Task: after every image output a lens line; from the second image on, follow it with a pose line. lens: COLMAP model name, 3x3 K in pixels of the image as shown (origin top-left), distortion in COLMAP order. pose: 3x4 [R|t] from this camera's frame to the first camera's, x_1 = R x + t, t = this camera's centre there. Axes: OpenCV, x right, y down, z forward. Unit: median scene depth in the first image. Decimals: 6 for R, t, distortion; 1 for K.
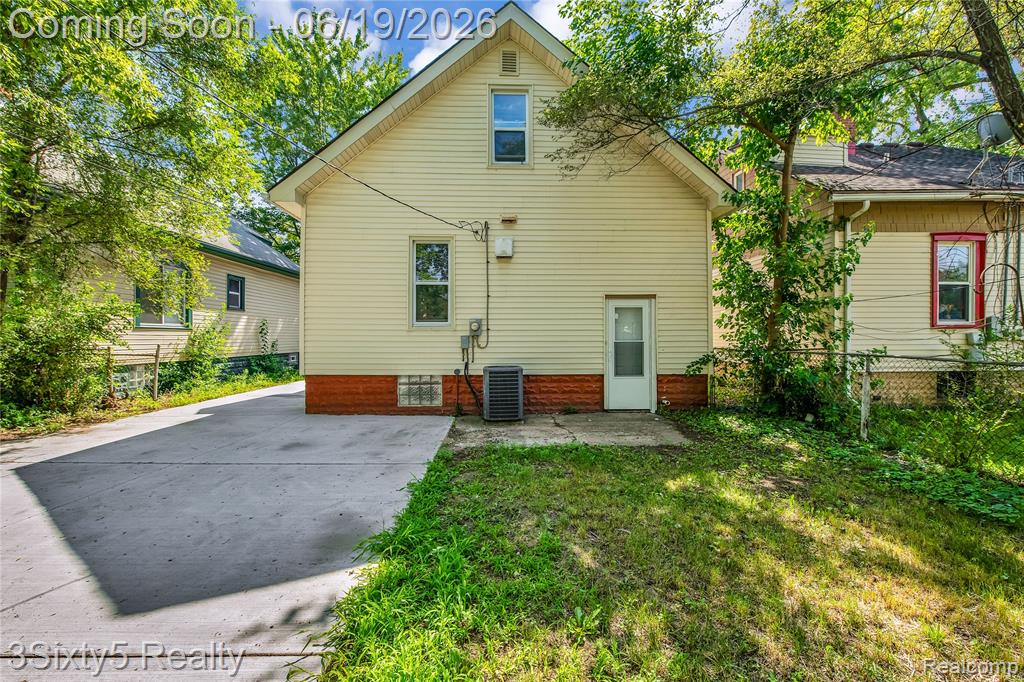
lens RADIAL K [[420.3, 0, 504.6], [0, 420.3, 337.2], [0, 0, 1]] dist [-0.008808, -0.000725]
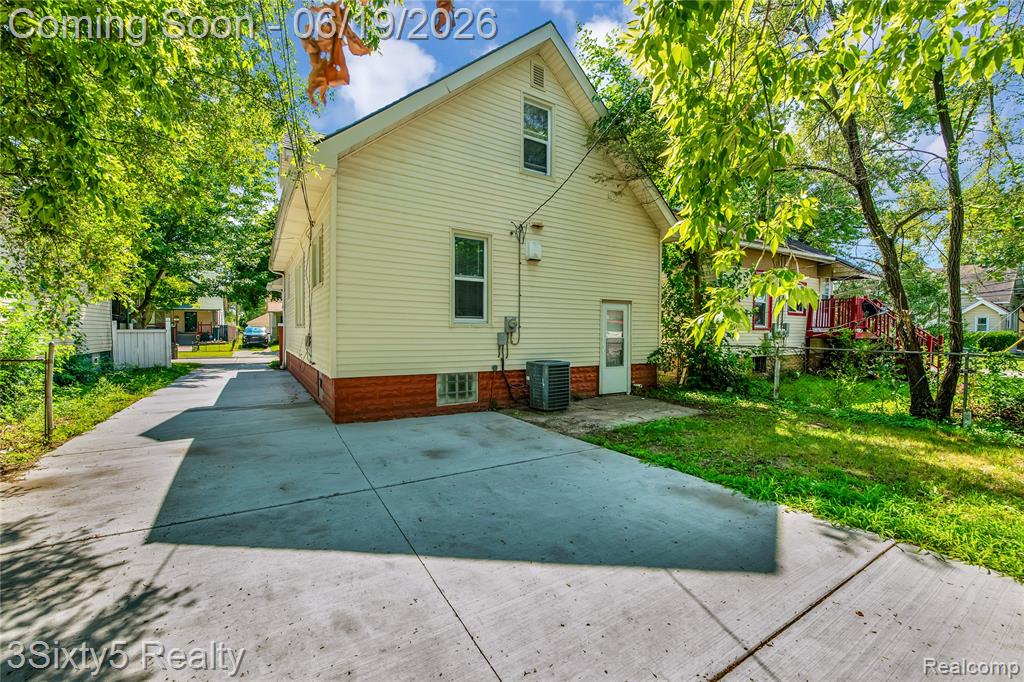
lens RADIAL K [[420.3, 0, 505.6], [0, 420.3, 345.4], [0, 0, 1]] dist [-0.008808, -0.000725]
pose [[0.862211, -0.009254, 0.506465, -0.604815], [-0.007172, 0.999510, 0.030472, -0.003875], [-0.506499, -0.029906, 0.861722, 0.102698]]
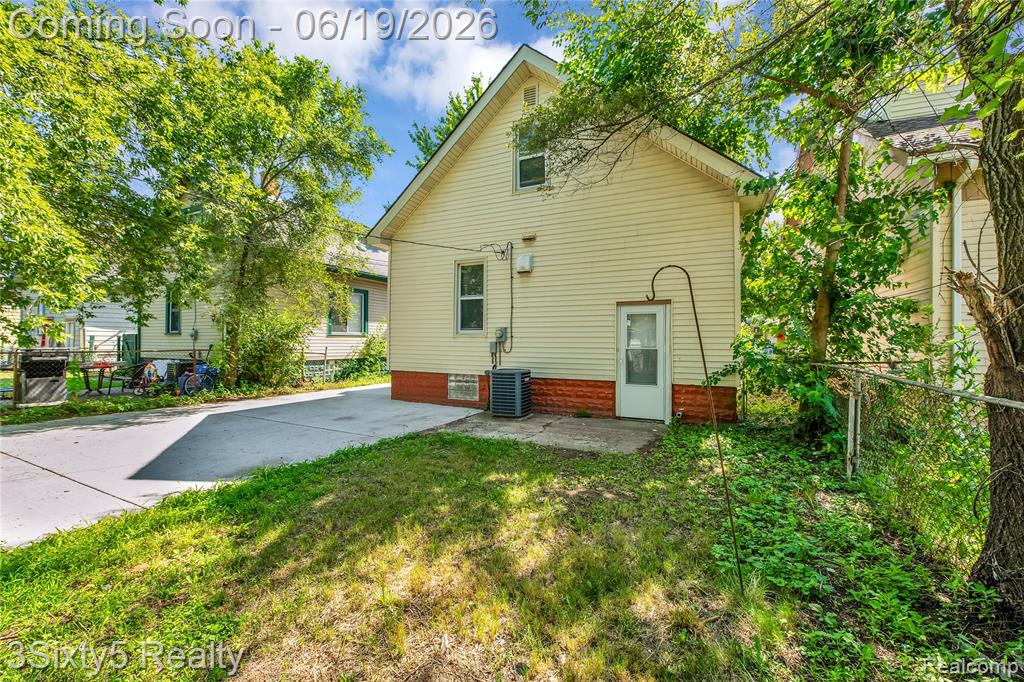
lens RADIAL K [[400.0, 0, 508.3], [0, 400.0, 340.0], [0, 0, 1]] dist [-0.008154, 0.000001]
pose [[0.888223, 0.003576, -0.459399, 0.448705], [-0.005773, 0.999978, -0.003379, -0.005079], [0.459376, 0.005654, 0.888224, 0.032723]]
